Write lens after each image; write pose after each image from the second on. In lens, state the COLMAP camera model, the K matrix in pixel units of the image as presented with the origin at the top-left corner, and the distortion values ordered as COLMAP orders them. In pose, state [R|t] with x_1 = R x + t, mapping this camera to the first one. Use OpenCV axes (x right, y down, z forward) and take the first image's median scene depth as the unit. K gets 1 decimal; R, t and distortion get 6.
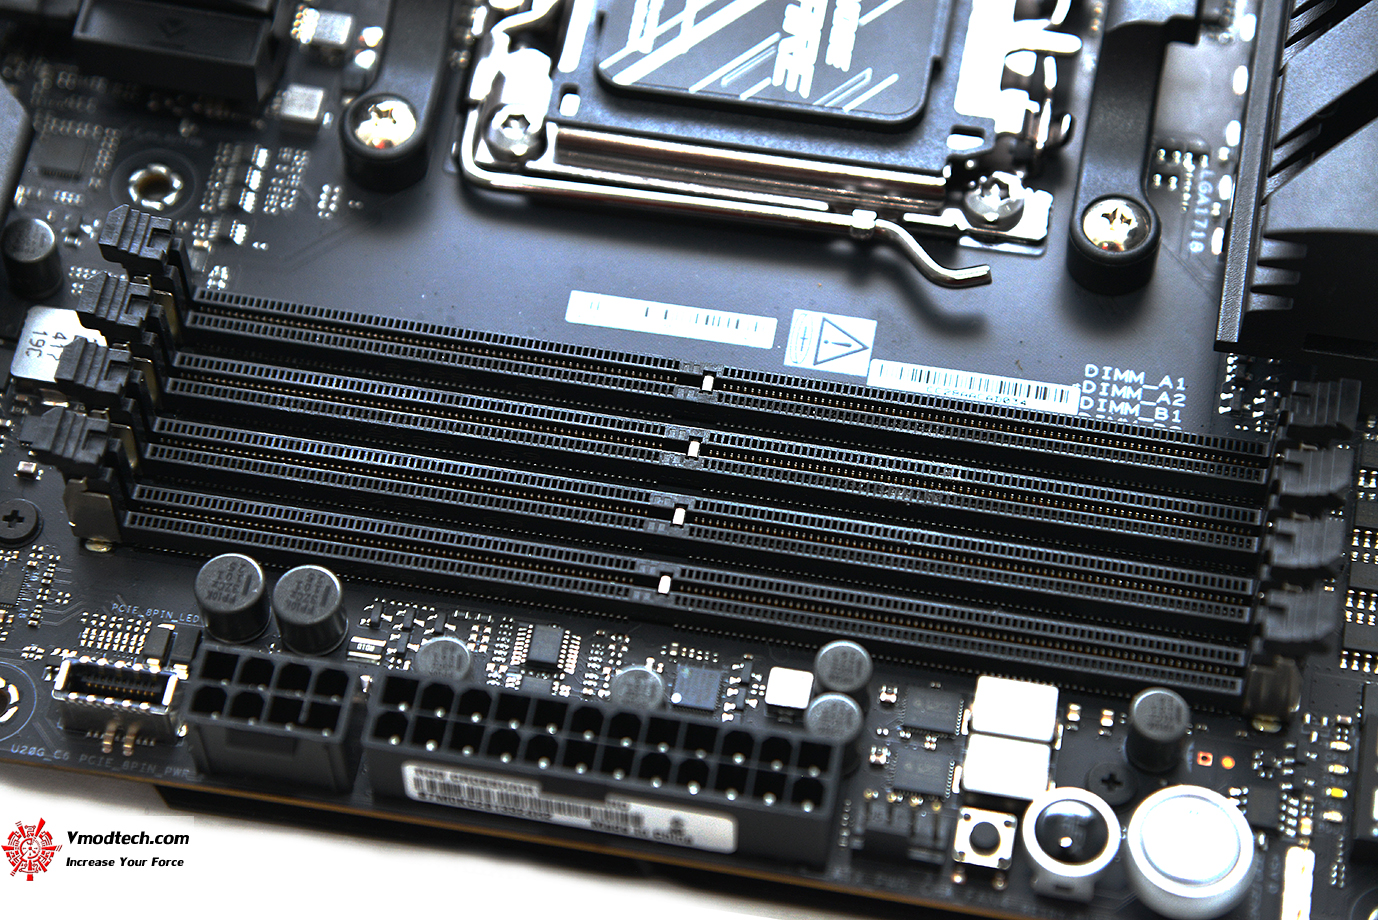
lens RADIAL K [[3651.9, 0, 682.2], [0, 3651.9, 457.2], [0, 0, 1]] dist [0.451524, 0.000000]
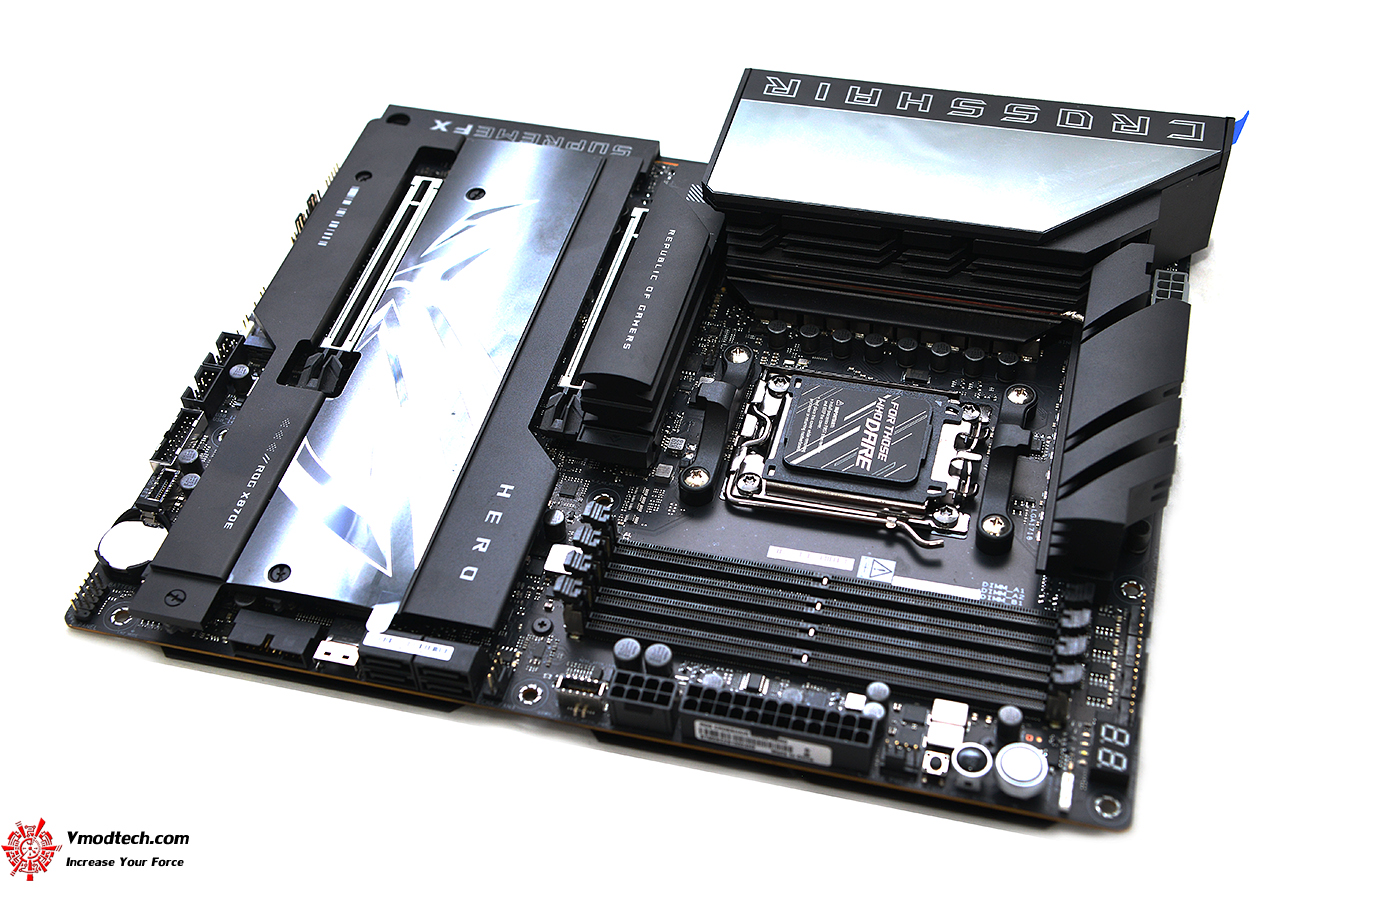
lens RADIAL K [[1740.5, 0, 682.2], [0, 1740.5, 462.8], [0, 0, 1]] dist [0.115066, 0.000000]
pose [[0.996381, 0.030433, -0.079366, 0.002090], [-0.044628, 0.981962, -0.183735, 0.122886], [0.072343, 0.186612, 0.979767, -0.158195]]
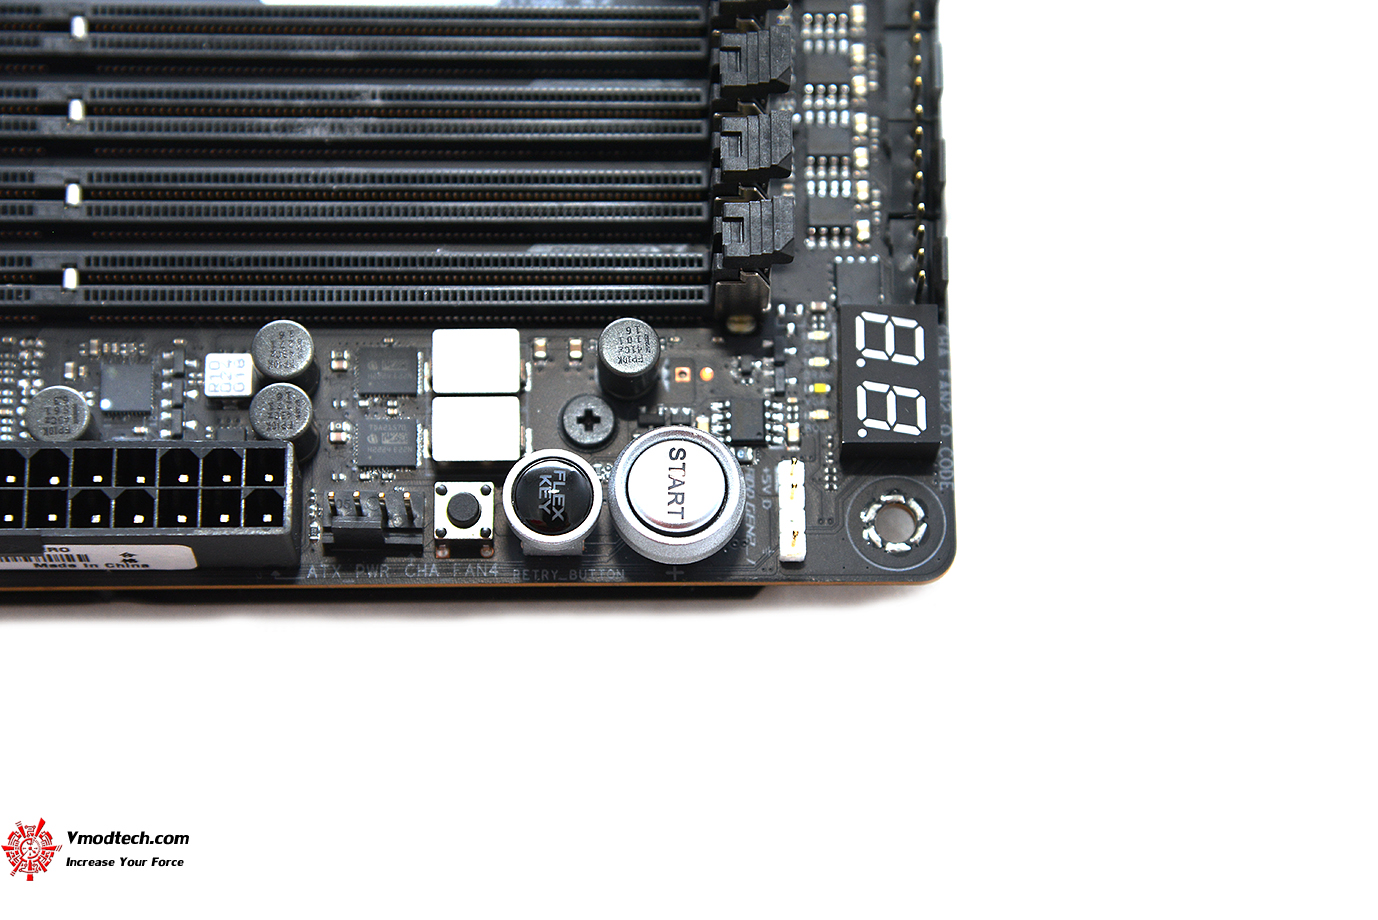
lens RADIAL K [[3651.9, 0, 687.4], [0, 3651.9, 456.6], [0, 0, 1]] dist [0.451524, 0.000000]
pose [[0.980926, -0.170853, 0.092704, 0.051916], [0.143574, 0.958322, 0.246991, -0.125100], [-0.131040, -0.228970, 0.964573, 0.096952]]
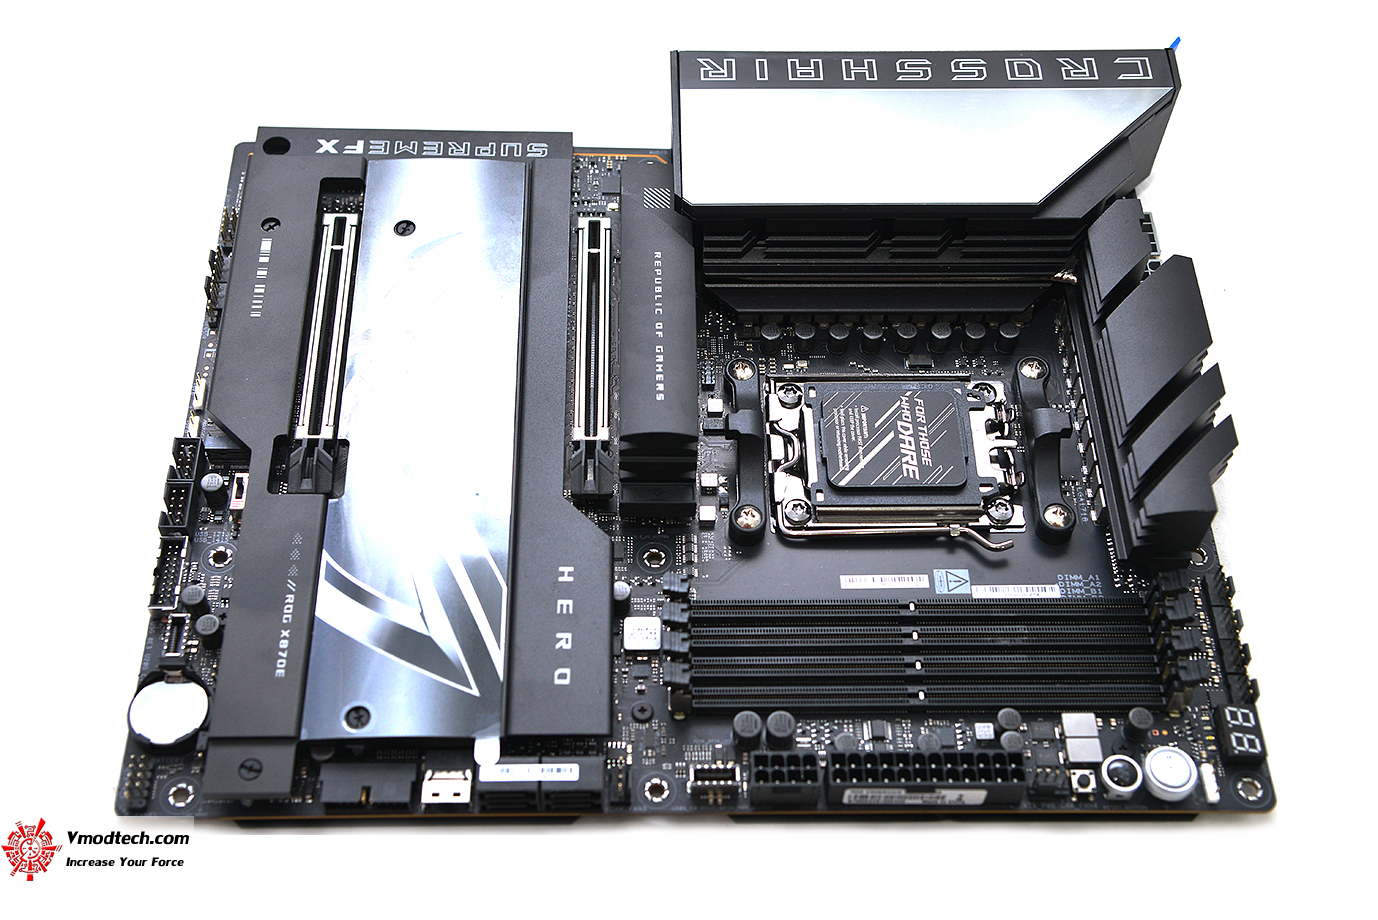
lens RADIAL K [[1740.5, 0, 684.5], [0, 1740.5, 464.2], [0, 0, 1]] dist [0.115066, 0.000000]
pose [[0.979877, -0.143168, 0.139081, -0.292189], [0.151270, 0.987253, -0.049492, -0.080748], [-0.130223, 0.069535, 0.989043, -0.115239]]
